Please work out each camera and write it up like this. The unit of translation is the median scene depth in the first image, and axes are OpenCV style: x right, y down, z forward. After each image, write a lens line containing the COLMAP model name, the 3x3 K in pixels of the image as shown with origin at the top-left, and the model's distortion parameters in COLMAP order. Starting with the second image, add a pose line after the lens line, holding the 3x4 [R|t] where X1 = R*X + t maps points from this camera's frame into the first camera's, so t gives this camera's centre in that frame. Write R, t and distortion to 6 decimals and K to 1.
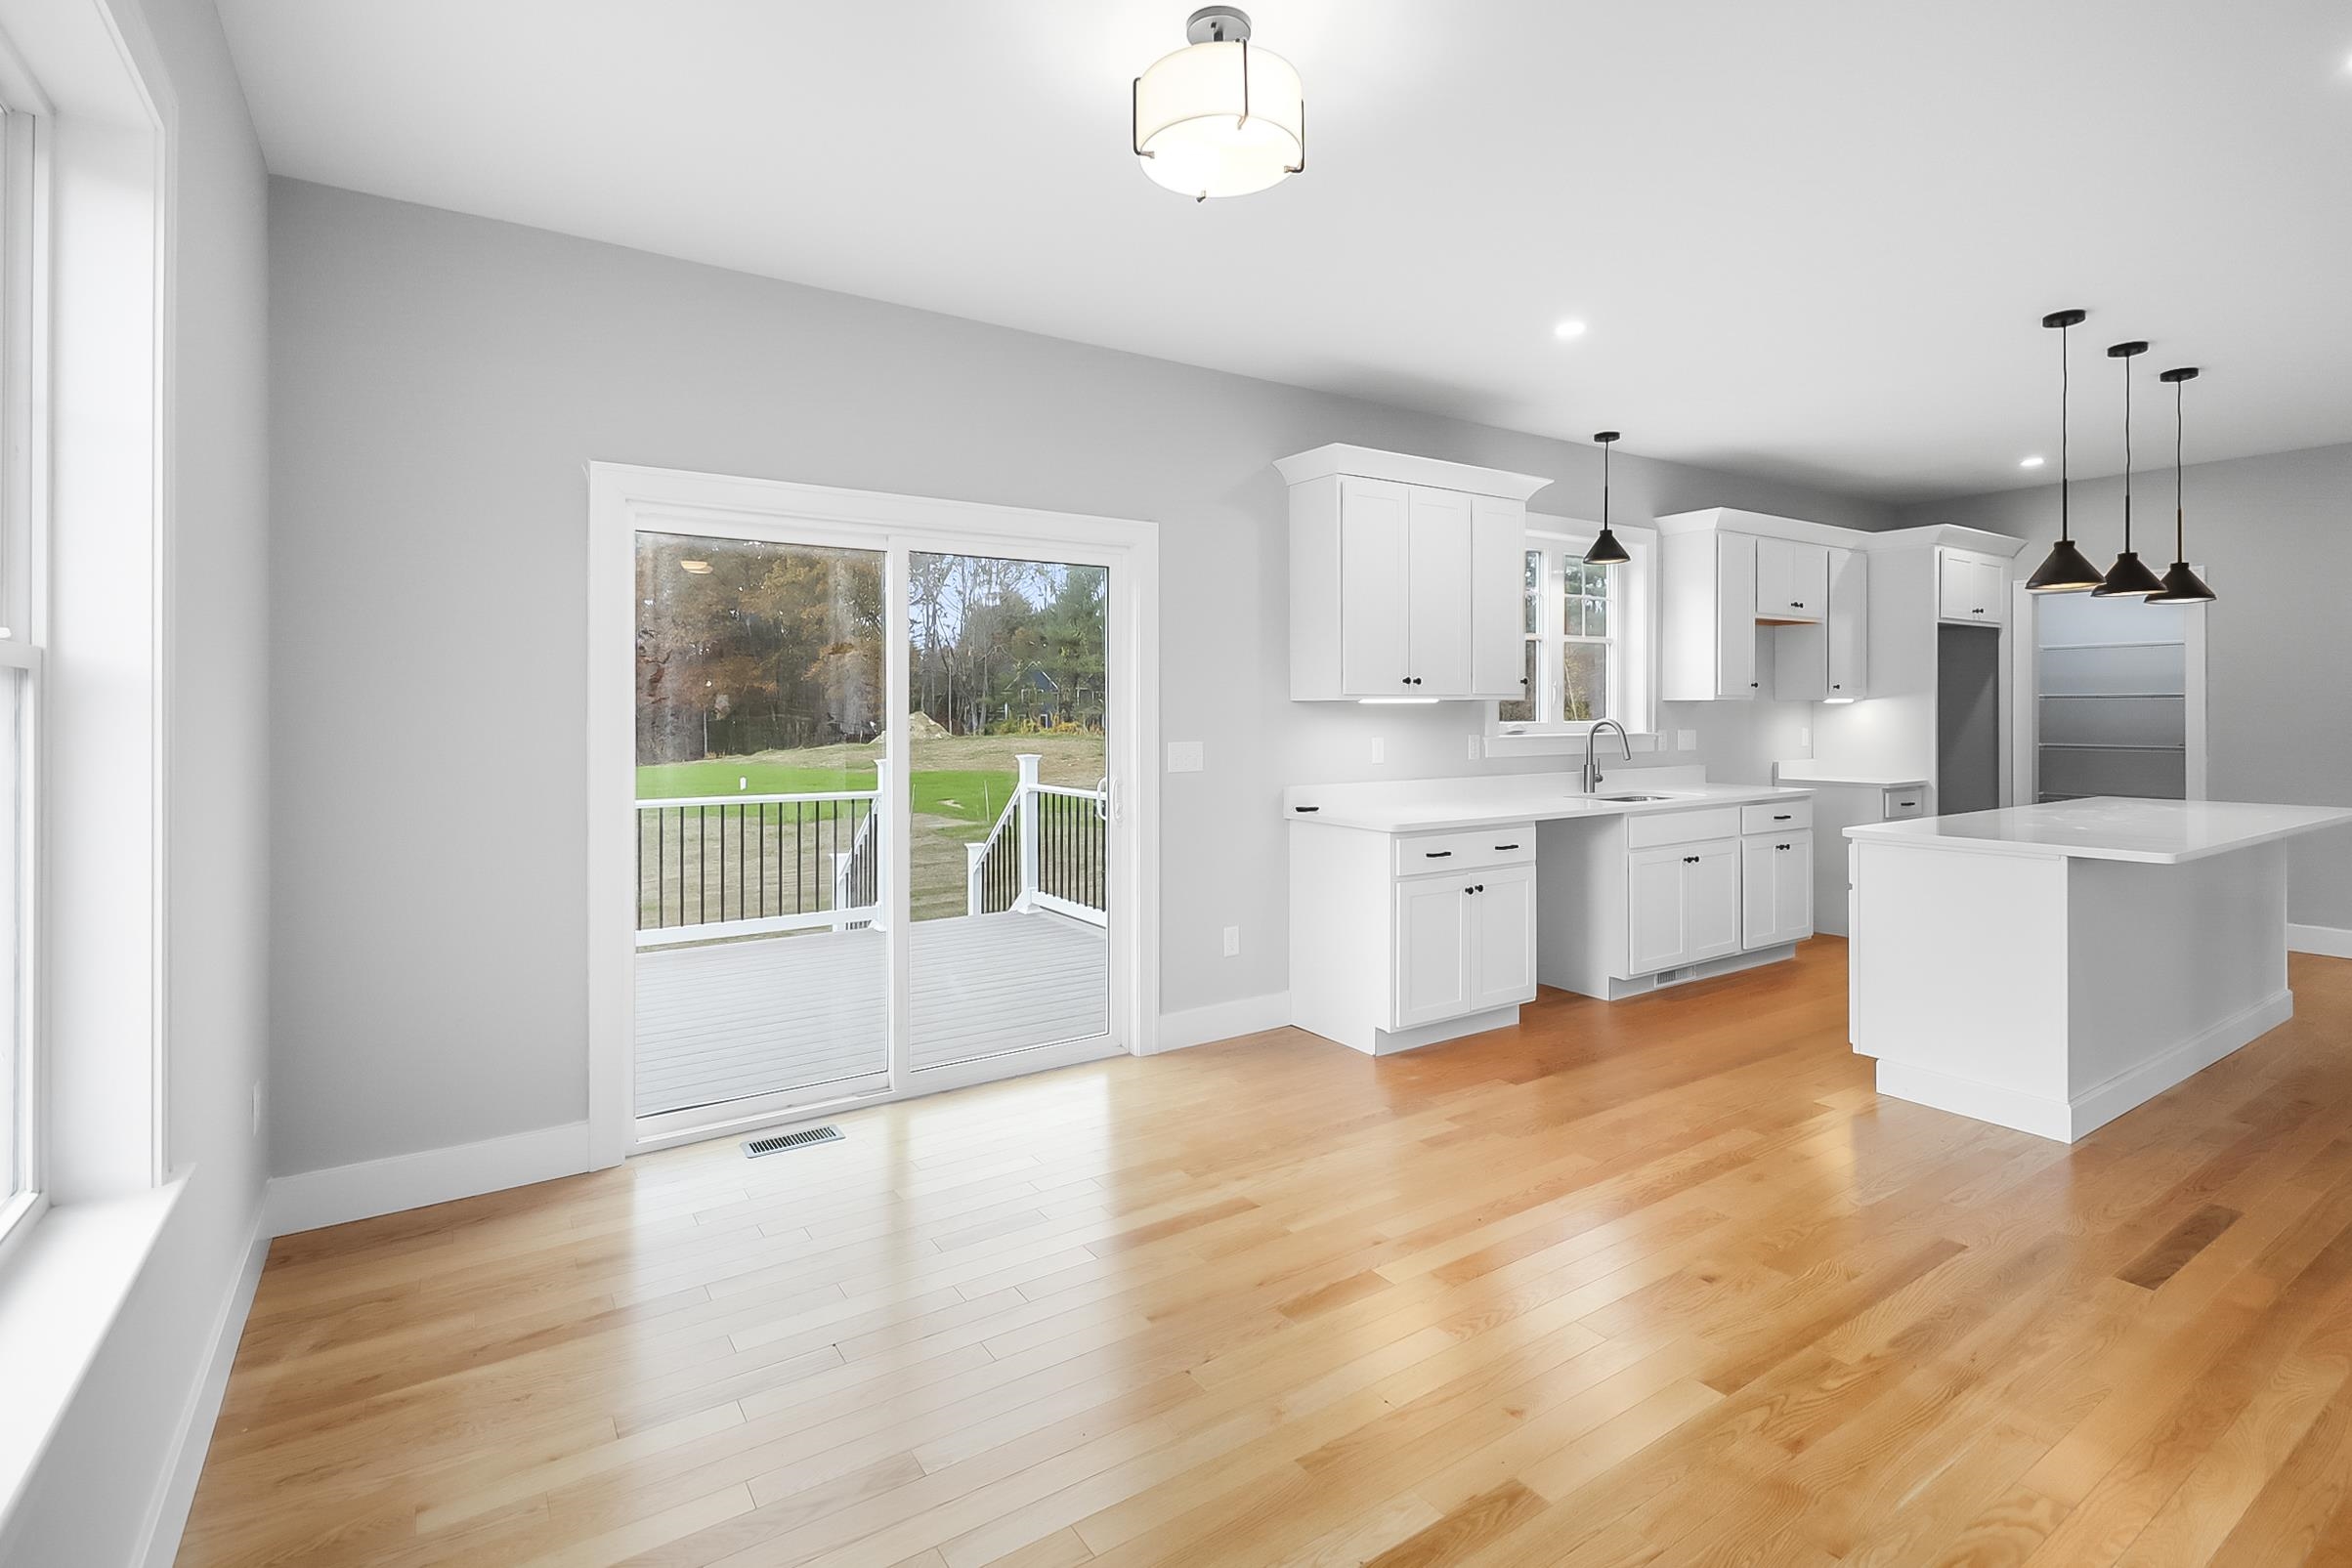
lens RADIAL K [[1095.4, 0, 1165.5], [0, 1095.4, 713.4], [0, 0, 1]] dist [0.003123, -0.008587]
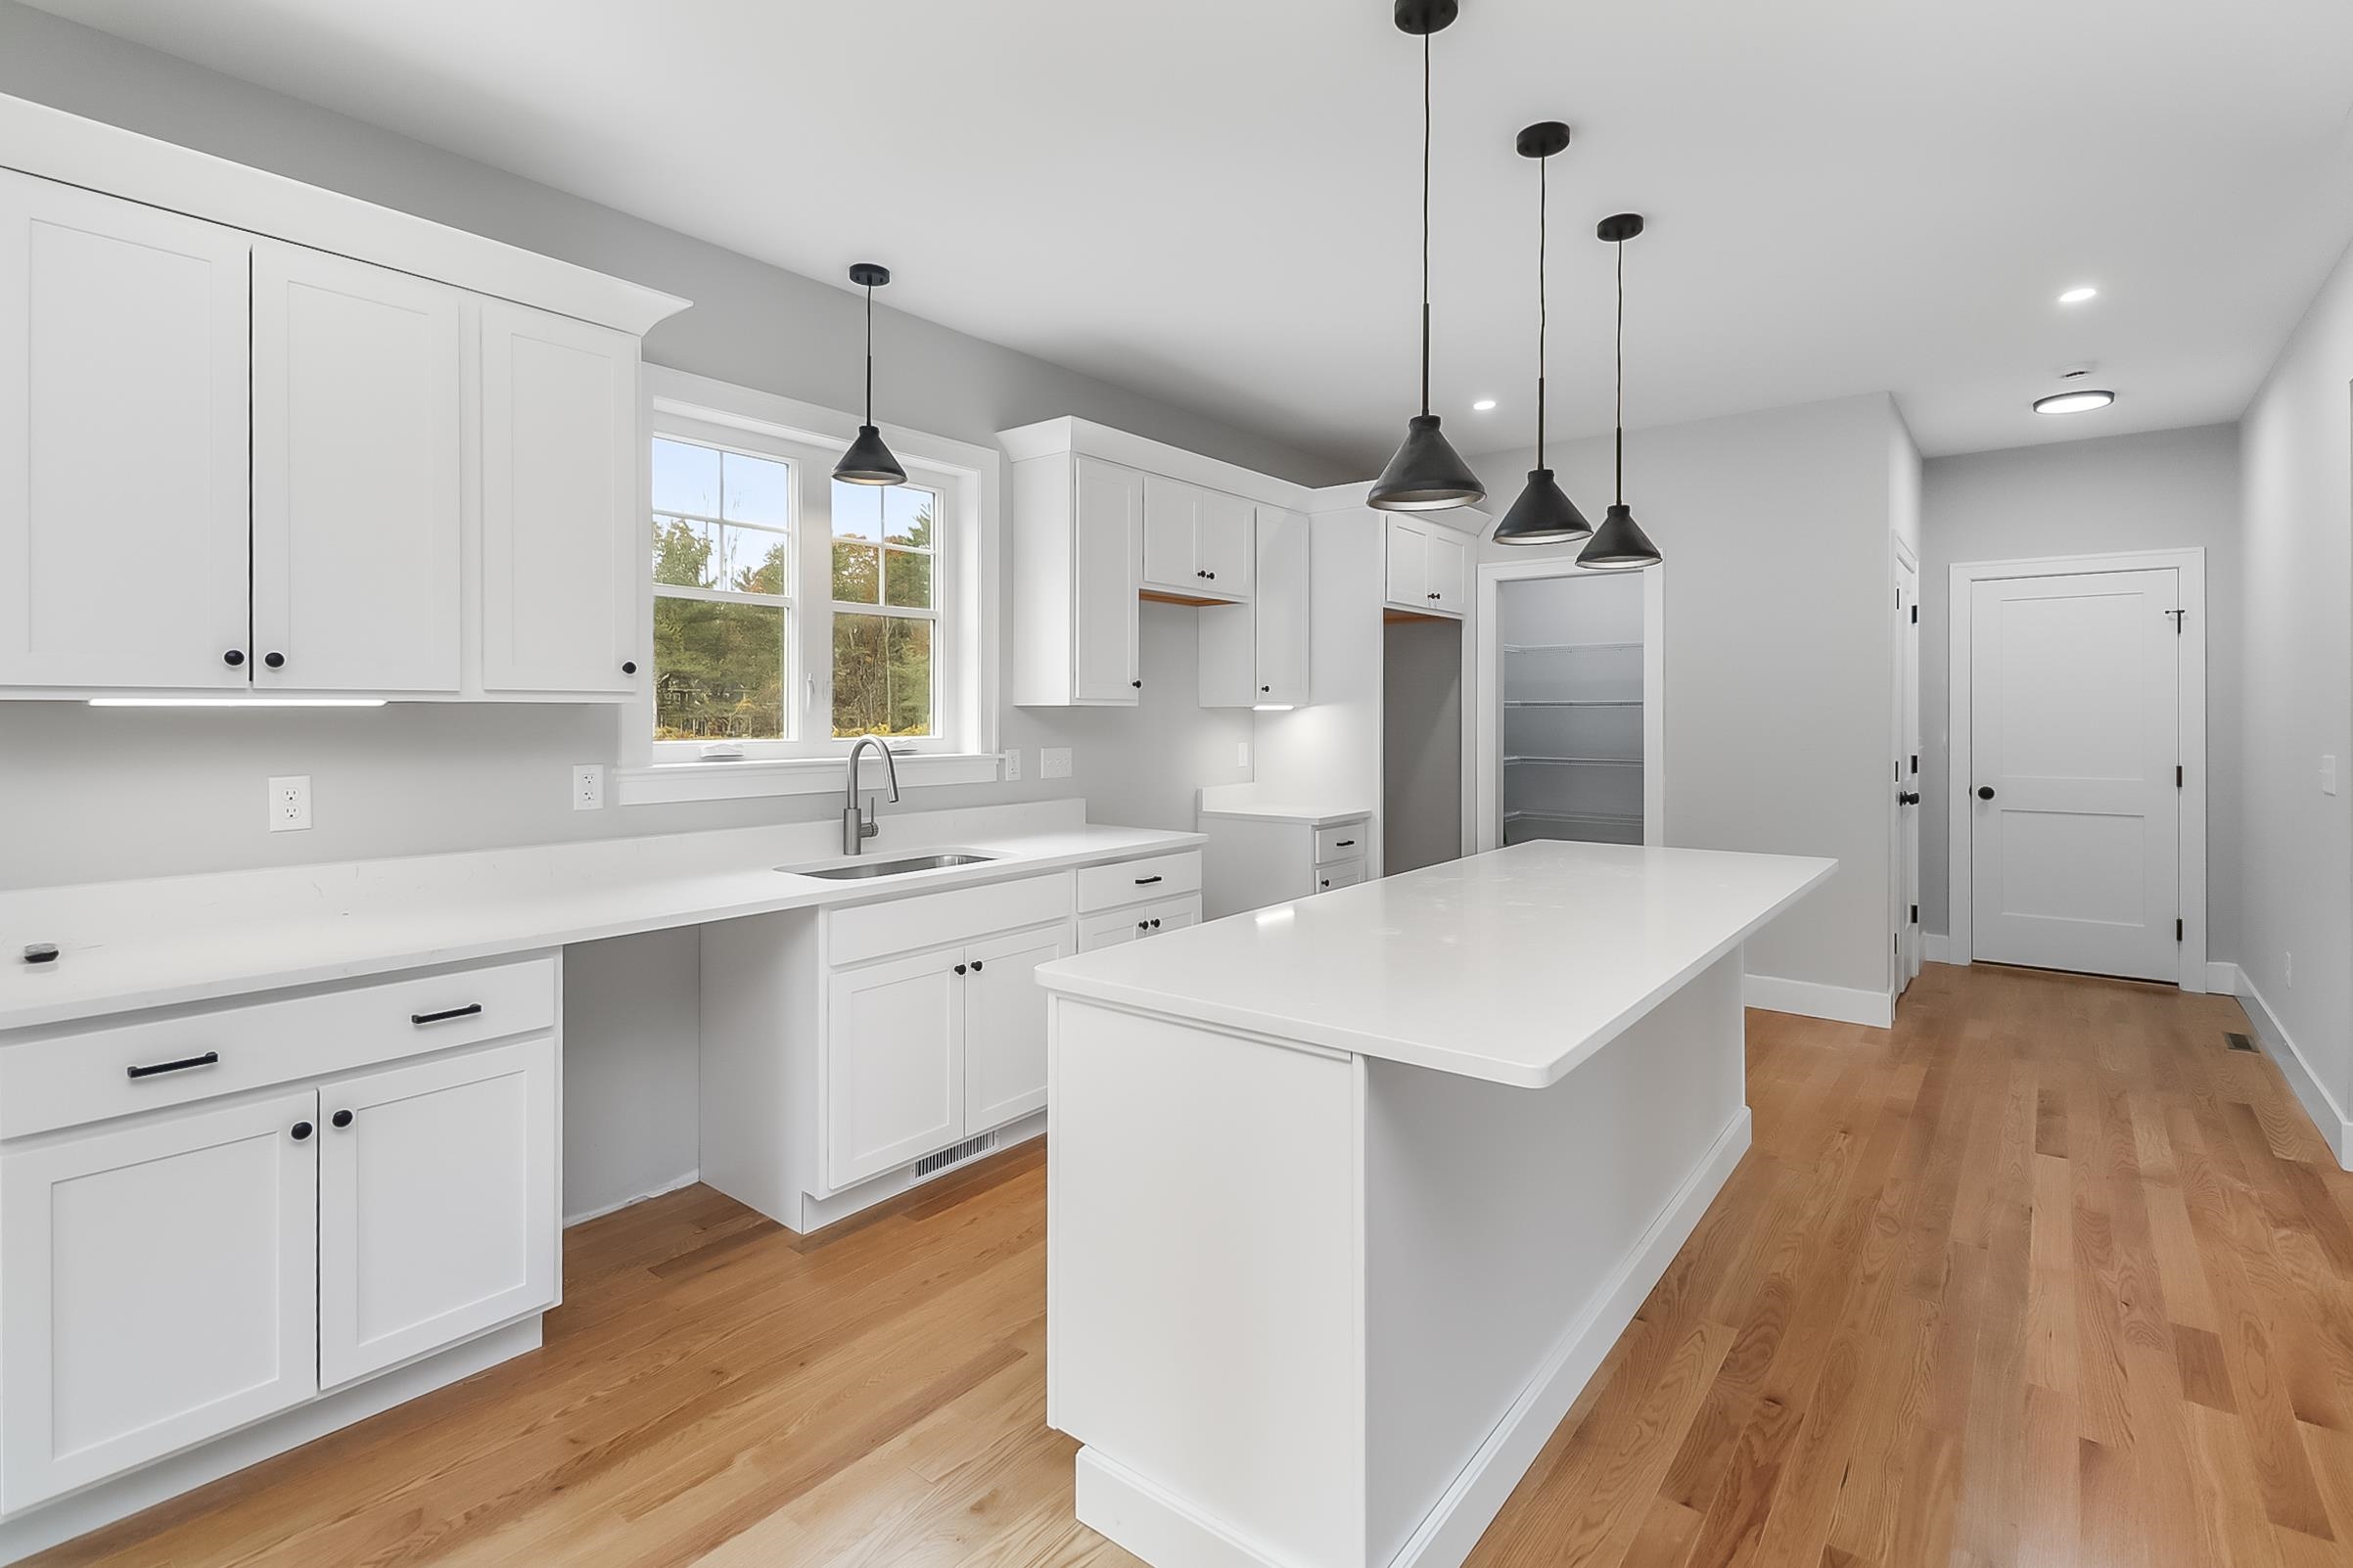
lens RADIAL K [[1081.9, 0, 1183.3], [0, 1081.9, 715.3], [0, 0, 1]] dist [-0.000876, -0.000297]
pose [[0.945536, 0.002947, 0.325504, 0.354855], [-0.002362, 0.999995, -0.002193, -0.004877], [-0.325508, 0.001305, 0.945538, 0.352983]]
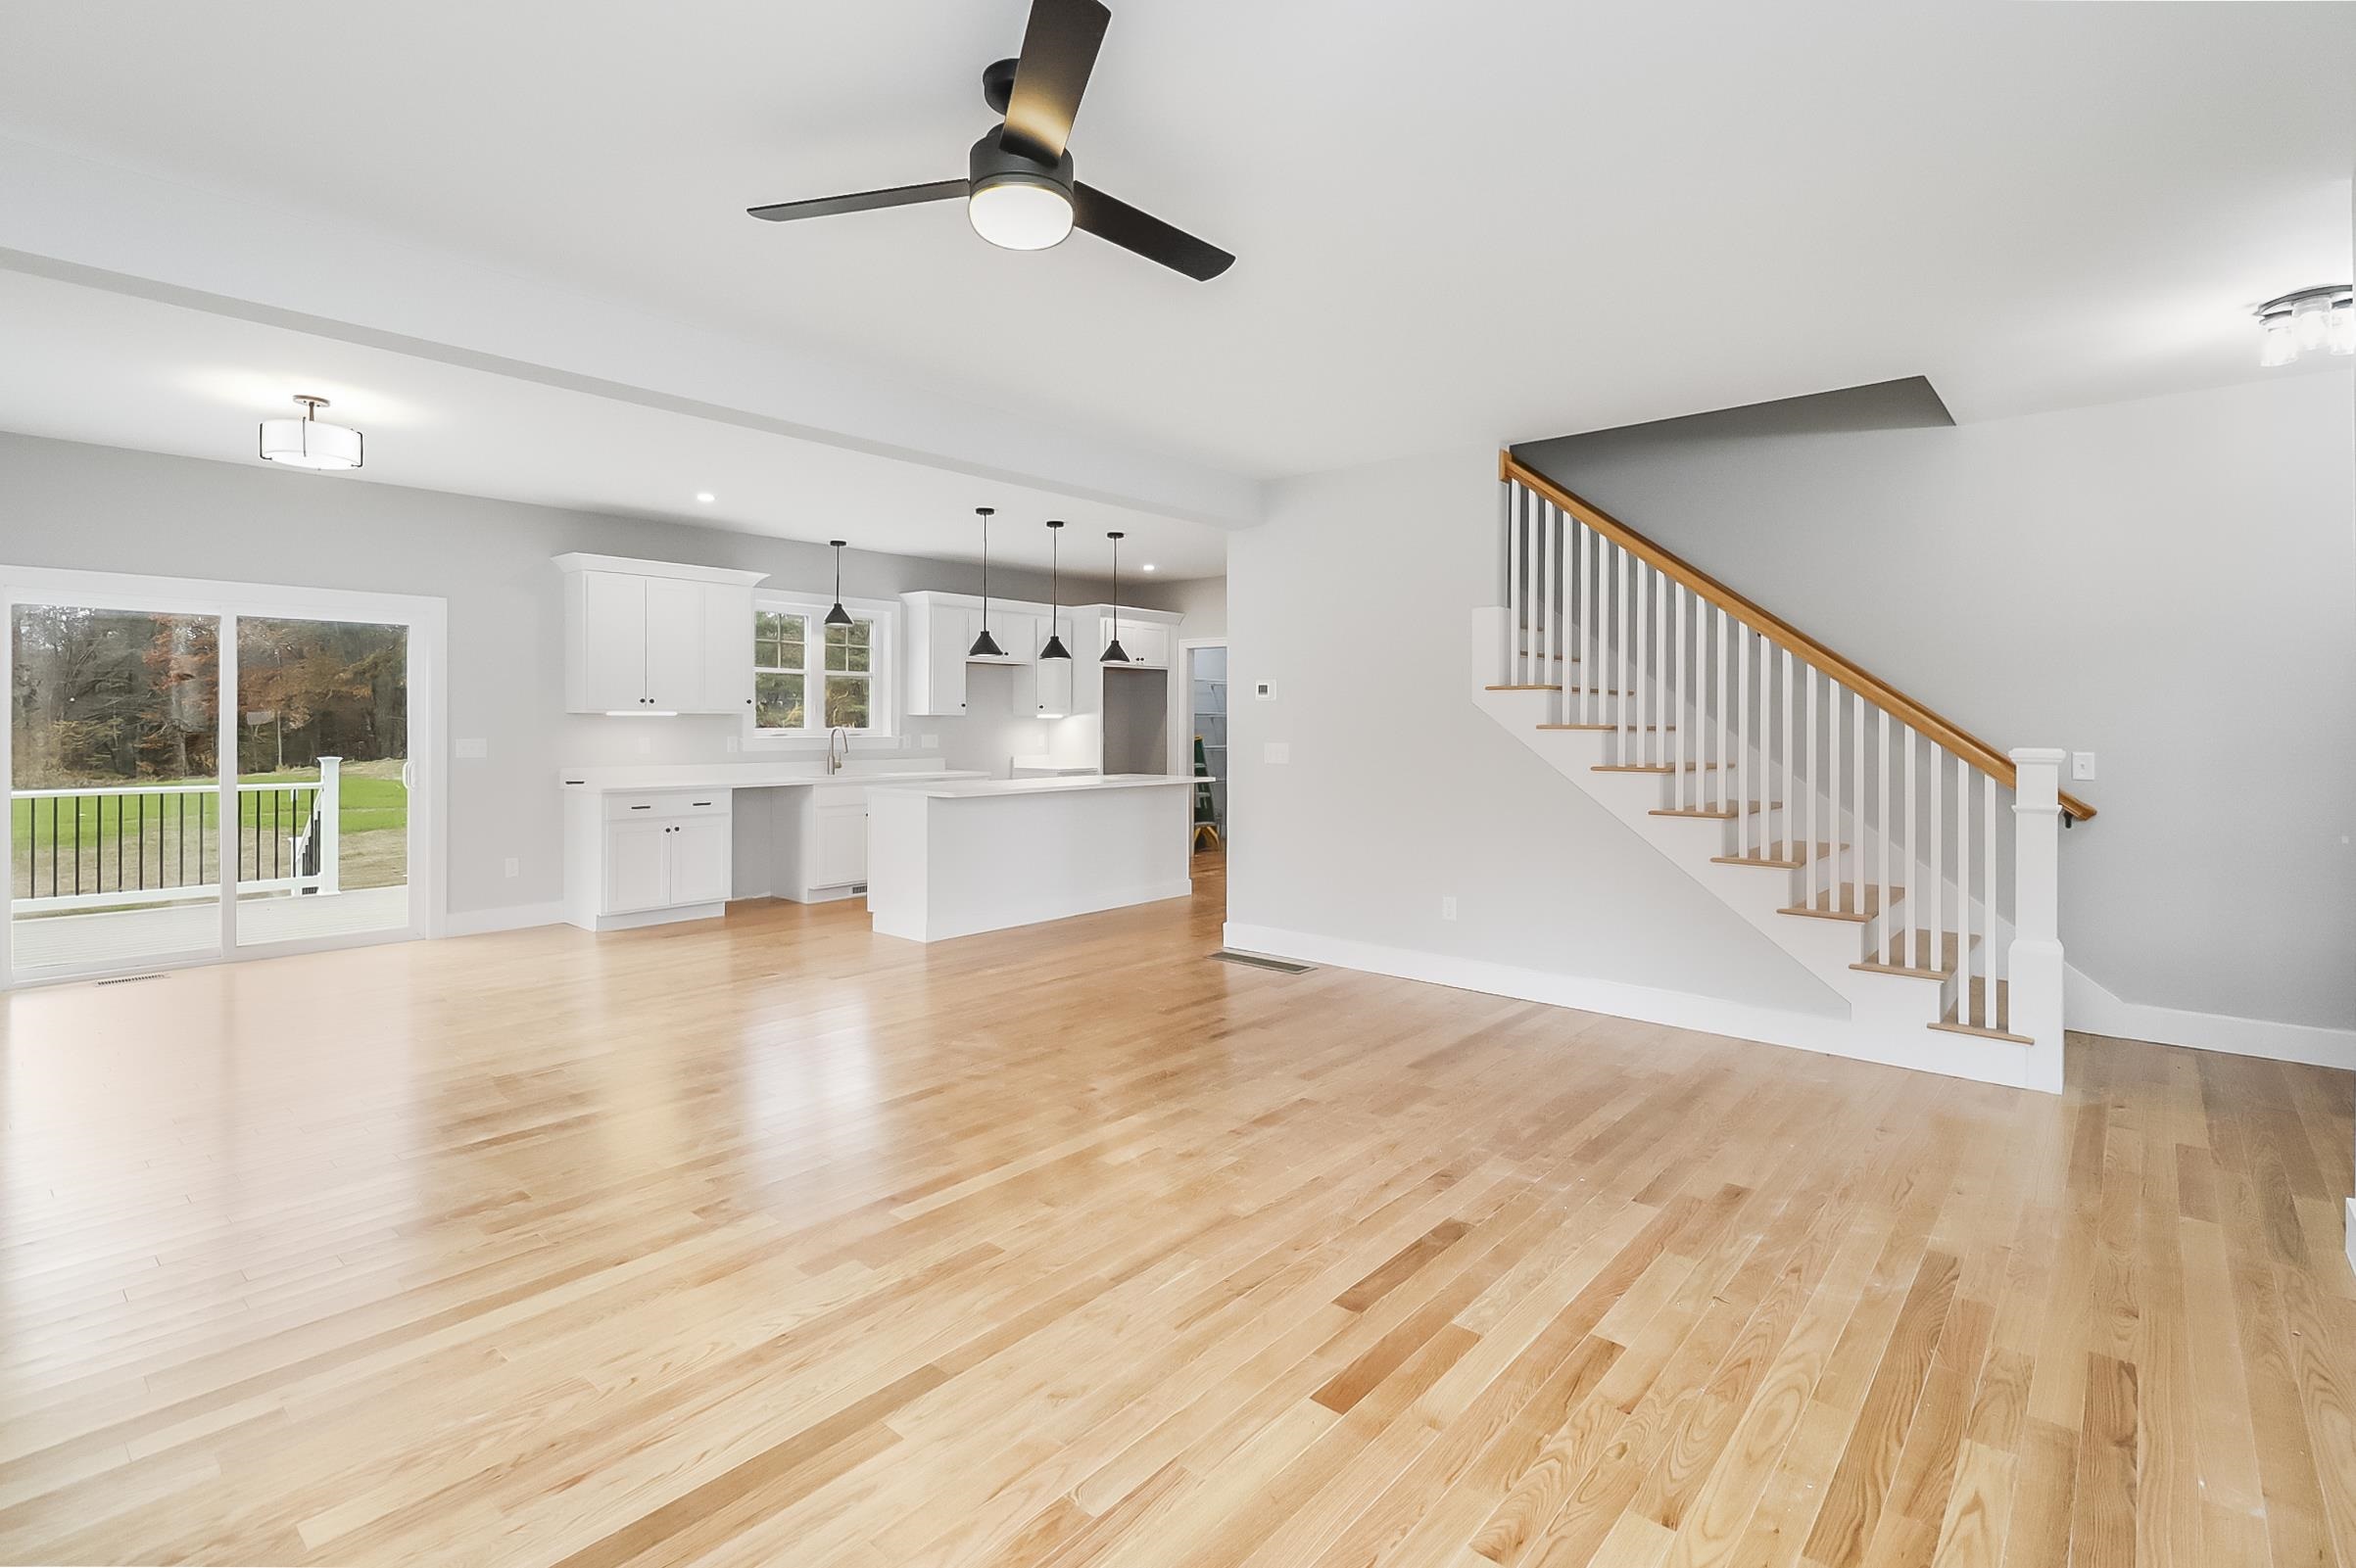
lens RADIAL K [[1098.9, 0, 1184.6], [0, 1098.9, 721.3], [0, 0, 1]] dist [0.000248, -0.009016]
pose [[0.959585, 0.006772, 0.281338, 0.416661], [-0.005720, 0.999973, -0.004559, 0.002069], [-0.281362, 0.002765, 0.959598, -0.592763]]
